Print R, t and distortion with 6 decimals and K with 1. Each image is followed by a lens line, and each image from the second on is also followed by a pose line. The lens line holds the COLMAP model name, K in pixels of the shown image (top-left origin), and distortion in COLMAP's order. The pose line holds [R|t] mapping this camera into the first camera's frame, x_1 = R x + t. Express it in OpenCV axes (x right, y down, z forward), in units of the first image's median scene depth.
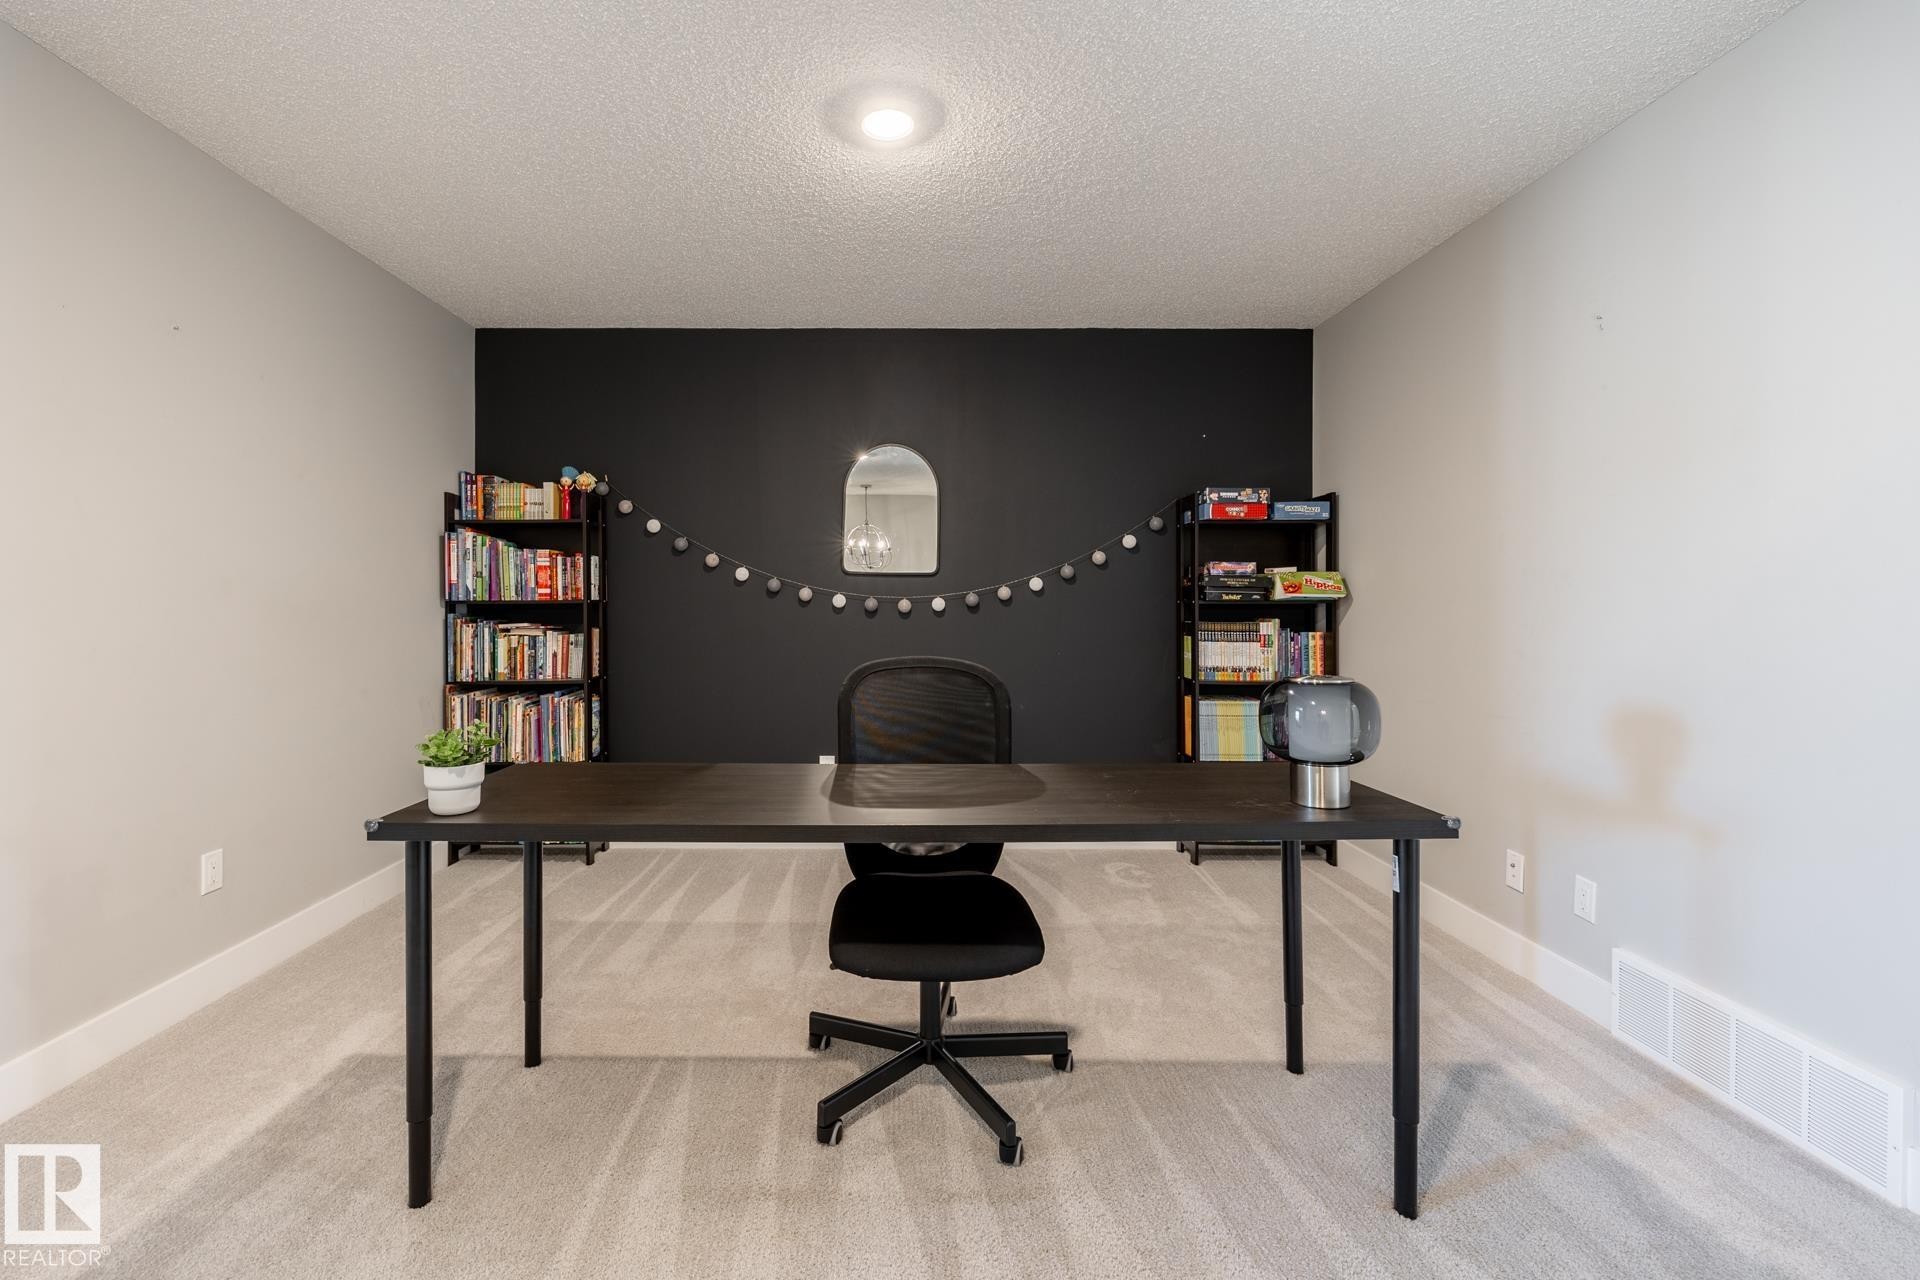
lens RADIAL K [[831.3, 0, 971.7], [0, 831.3, 600.9], [0, 0, 1]] dist [0.000122, 0.000428]
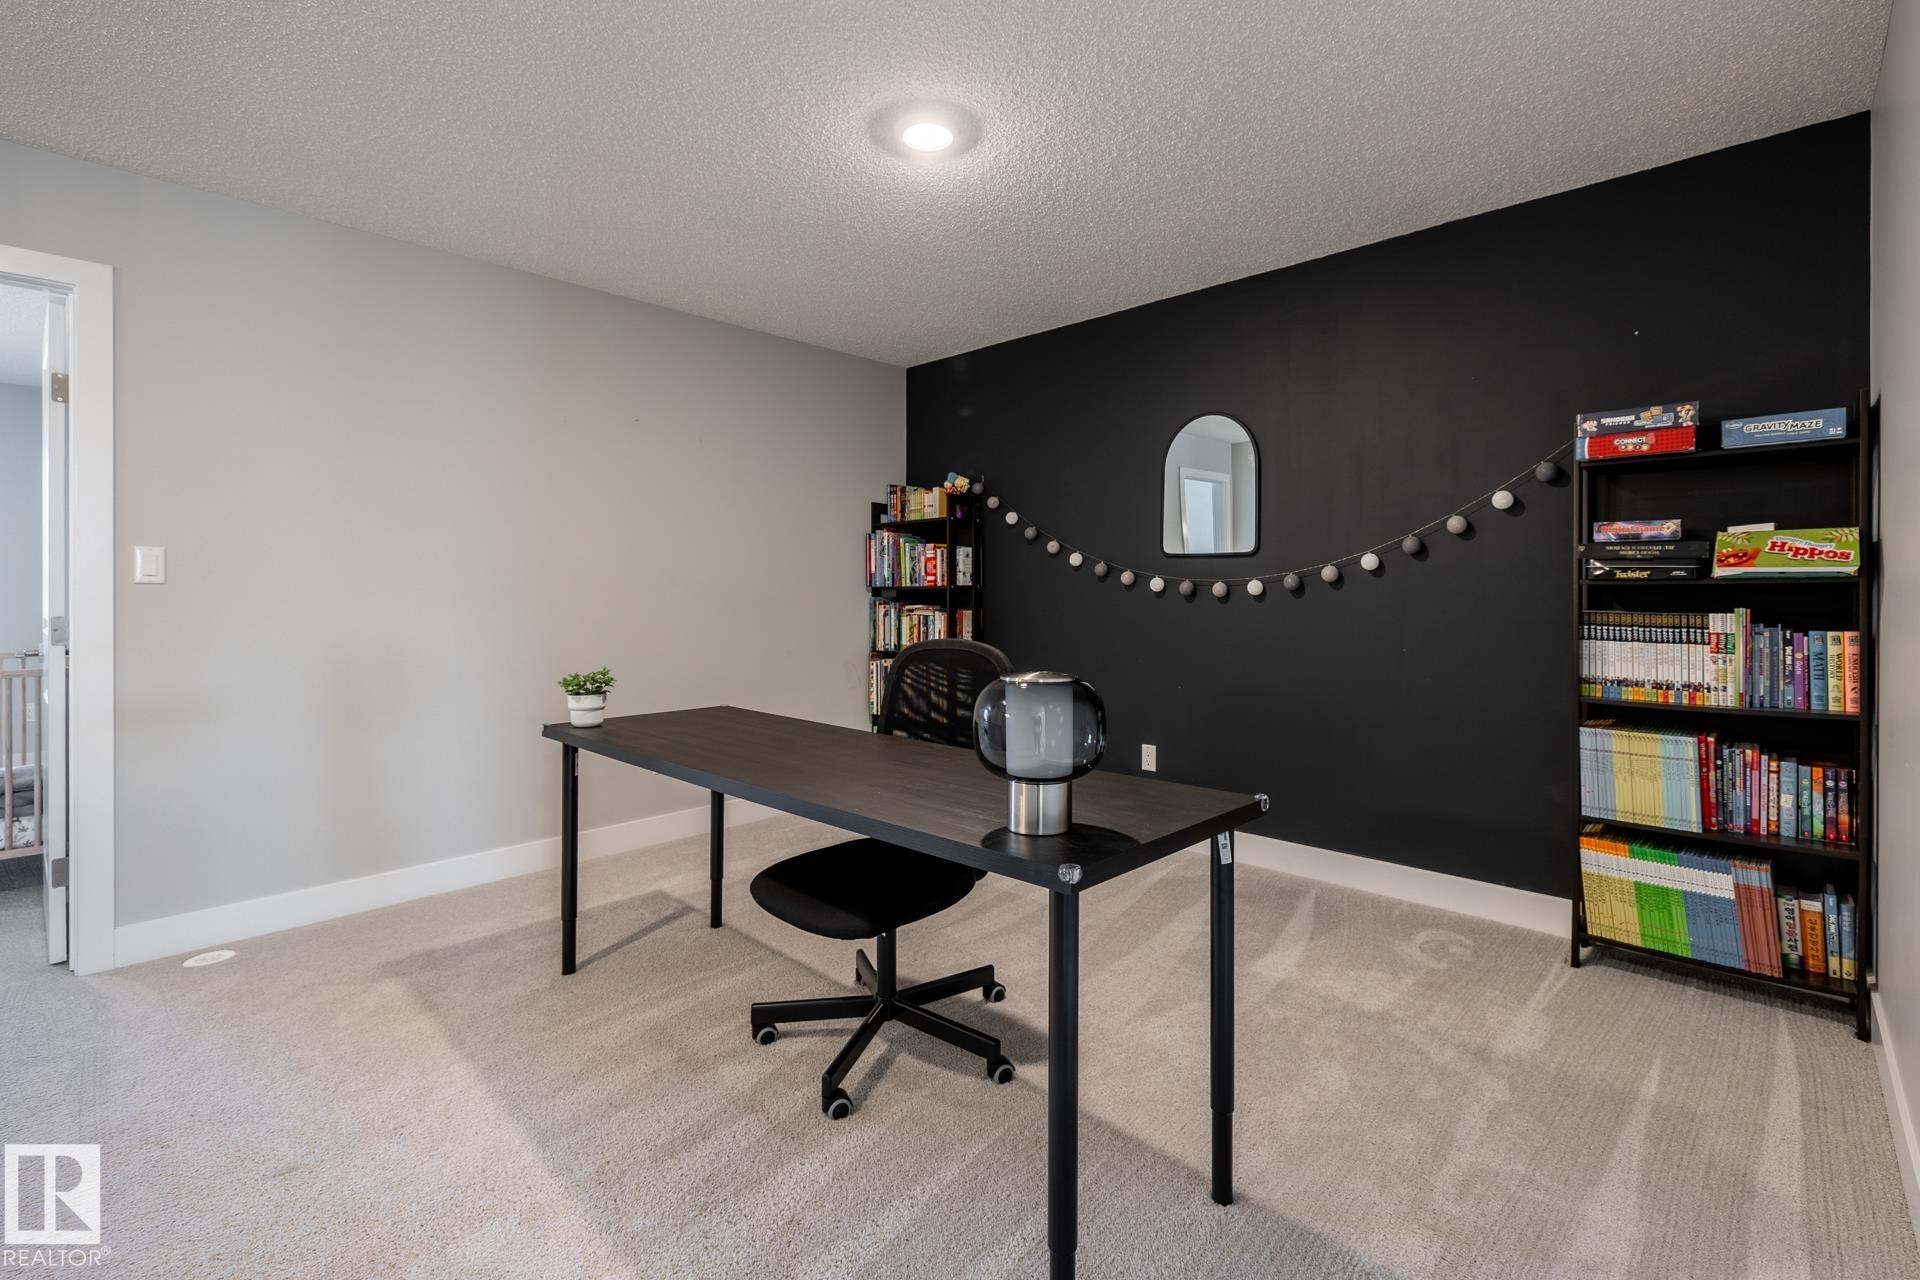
lens RADIAL K [[897.0, 0, 1051.7], [0, 897.0, 592.3], [0, 0, 1]] dist [-0.001766, -0.000015]
pose [[0.726426, -0.001605, -0.687243, 0.489395], [0.006534, 0.999968, 0.004571, 0.003510], [0.687214, -0.007812, 0.726413, 0.175163]]
